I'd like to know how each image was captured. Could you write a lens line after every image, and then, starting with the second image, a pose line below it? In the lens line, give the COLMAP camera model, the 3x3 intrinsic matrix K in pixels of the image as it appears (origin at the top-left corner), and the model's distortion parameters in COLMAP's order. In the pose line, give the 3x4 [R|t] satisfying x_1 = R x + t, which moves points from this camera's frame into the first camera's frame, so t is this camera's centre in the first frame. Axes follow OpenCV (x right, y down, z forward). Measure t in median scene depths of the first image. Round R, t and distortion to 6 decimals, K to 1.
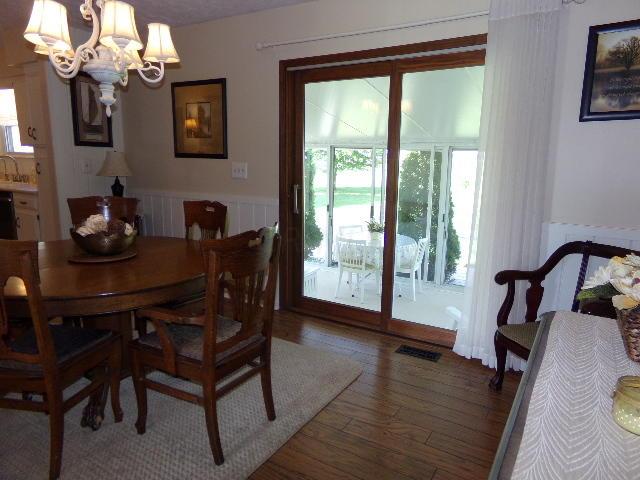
lens RADIAL K [[443.4, 0, 320.0], [0, 443.4, 240.0], [0, 0, 1]] dist [-0.101588, 0.167464]
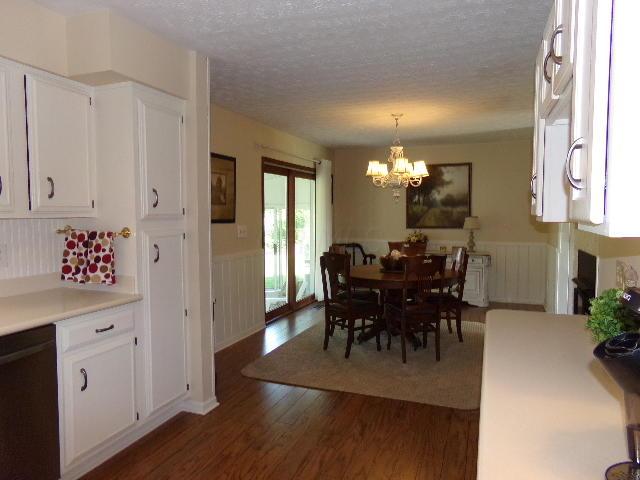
lens RADIAL K [[441.4, 0, 320.0], [0, 441.4, 240.0], [0, 0, 1]] dist [-0.101406, 0.183047]
pose [[-0.188450, -0.079756, 0.978839, -1.302020], [0.177923, 0.977431, 0.113895, -0.212545], [-0.965831, 0.195621, -0.170007, 0.899675]]
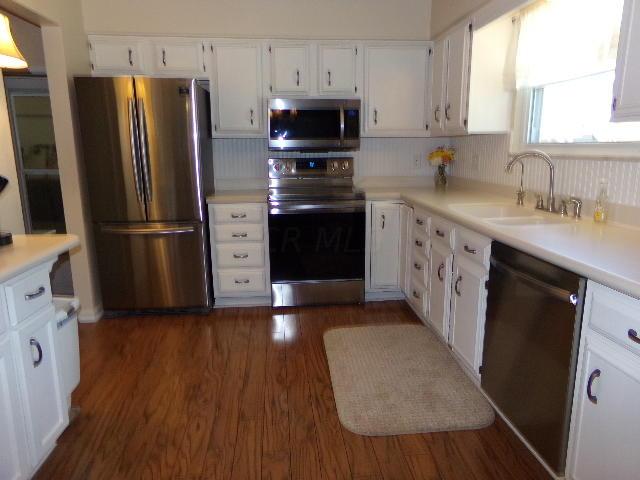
lens RADIAL K [[441.4, 0, 320.0], [0, 441.4, 240.0], [0, 0, 1]] dist [-0.101406, 0.183047]
pose [[0.611578, 0.140112, -0.778679, -0.651631], [-0.127143, 0.988808, 0.078063, -0.148128], [0.780902, 0.051262, 0.622547, 0.748206]]
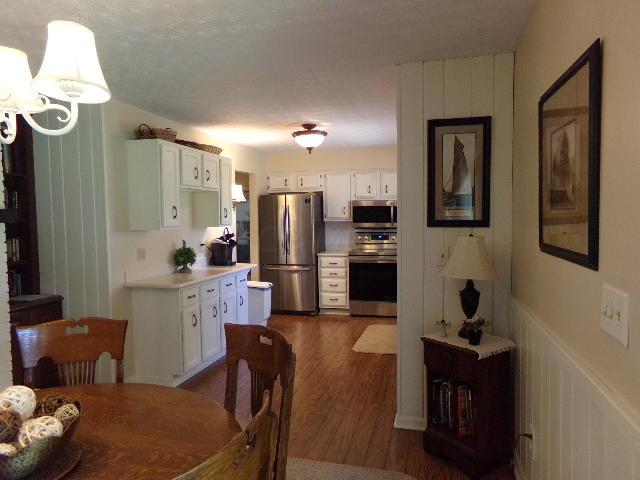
lens RADIAL K [[443.4, 0, 320.0], [0, 443.4, 240.0], [0, 0, 1]] dist [-0.101588, 0.167464]
pose [[0.296266, 0.028383, -0.954684, 0.045387], [-0.158814, 0.987107, -0.019938, -0.152058], [0.941809, 0.157524, 0.296954, 0.627790]]
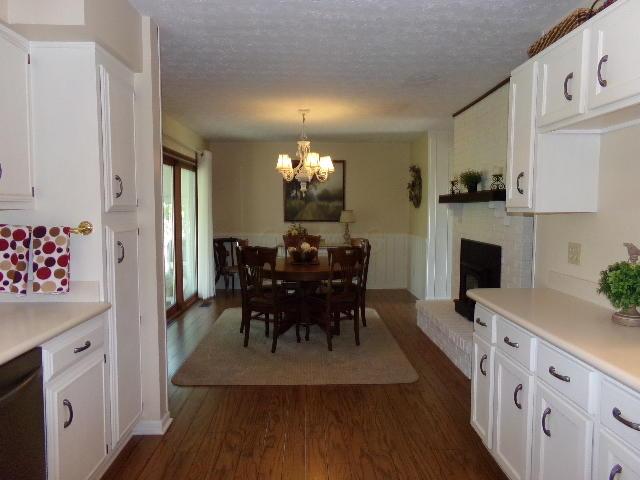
lens RADIAL K [[443.4, 0, 320.0], [0, 443.4, 240.0], [0, 0, 1]] dist [-0.101588, 0.167464]
pose [[-0.560374, -0.080642, 0.824304, -1.218118], [0.138146, 0.972206, 0.189025, -0.244518], [-0.816637, 0.219799, -0.533659, 1.101936]]
